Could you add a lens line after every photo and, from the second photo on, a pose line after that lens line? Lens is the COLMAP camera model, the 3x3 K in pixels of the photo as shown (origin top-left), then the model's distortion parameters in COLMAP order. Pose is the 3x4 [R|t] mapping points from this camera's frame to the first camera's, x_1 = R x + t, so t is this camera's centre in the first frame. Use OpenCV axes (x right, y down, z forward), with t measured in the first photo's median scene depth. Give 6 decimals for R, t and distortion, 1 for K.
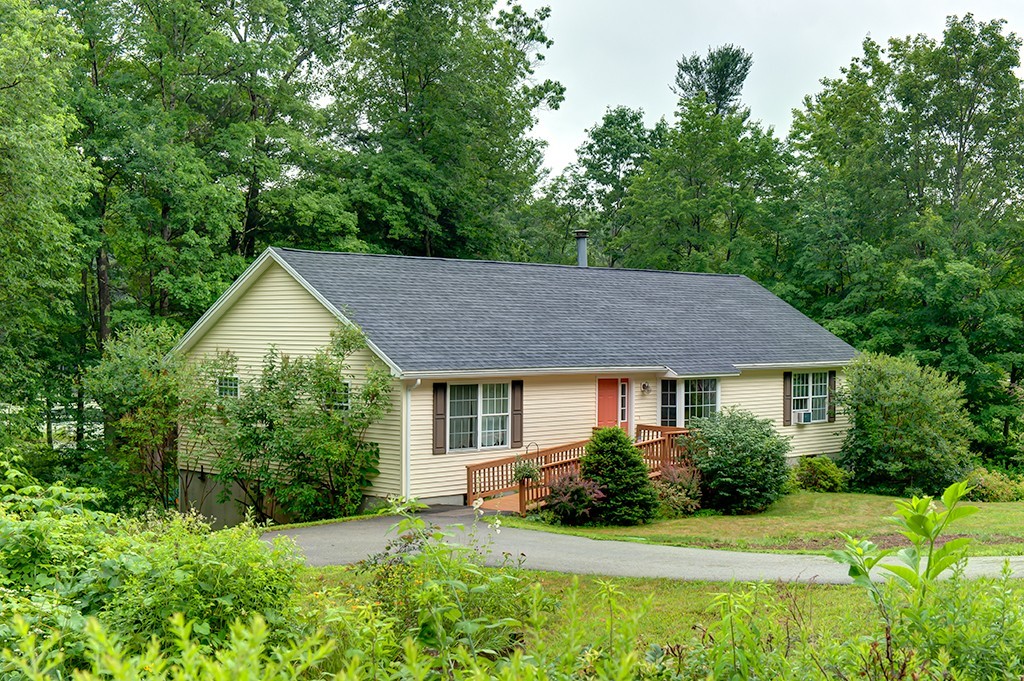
lens RADIAL K [[1287.0, 0, 513.3], [0, 1287.0, 340.1], [0, 0, 1]] dist [-0.024284, 0.000000]
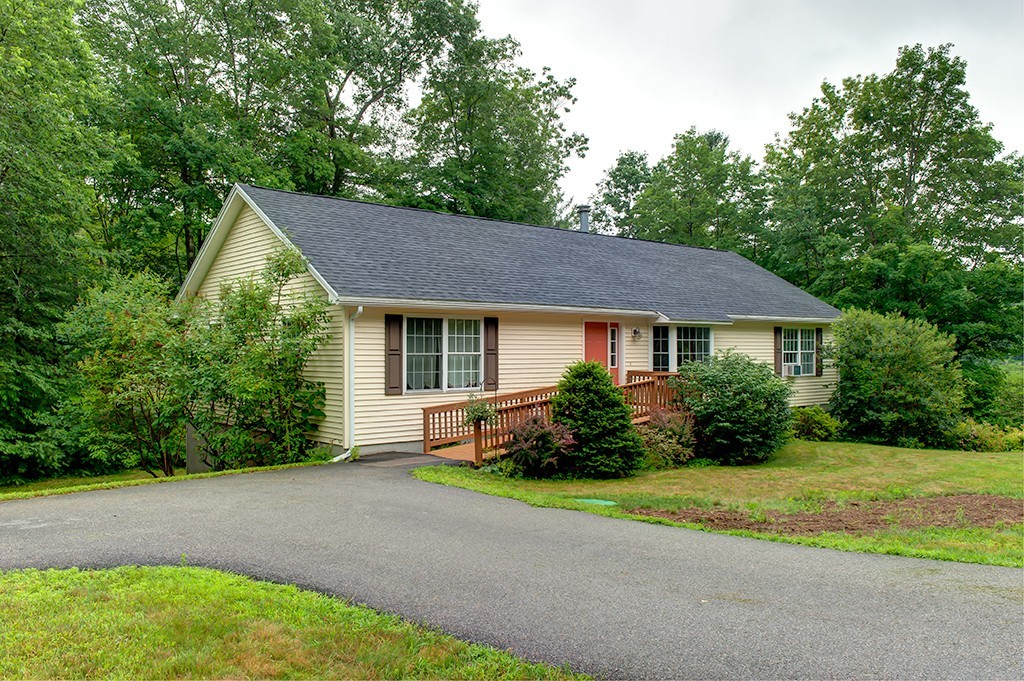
lens RADIAL K [[846.0, 0, 491.5], [0, 846.0, 327.7], [0, 0, 1]] dist [-0.014527, -0.001111]
pose [[0.995857, -0.008497, -0.090538, 0.051195], [0.006842, 0.999804, -0.018577, 0.043950], [0.090678, 0.017881, 0.995720, 0.348407]]
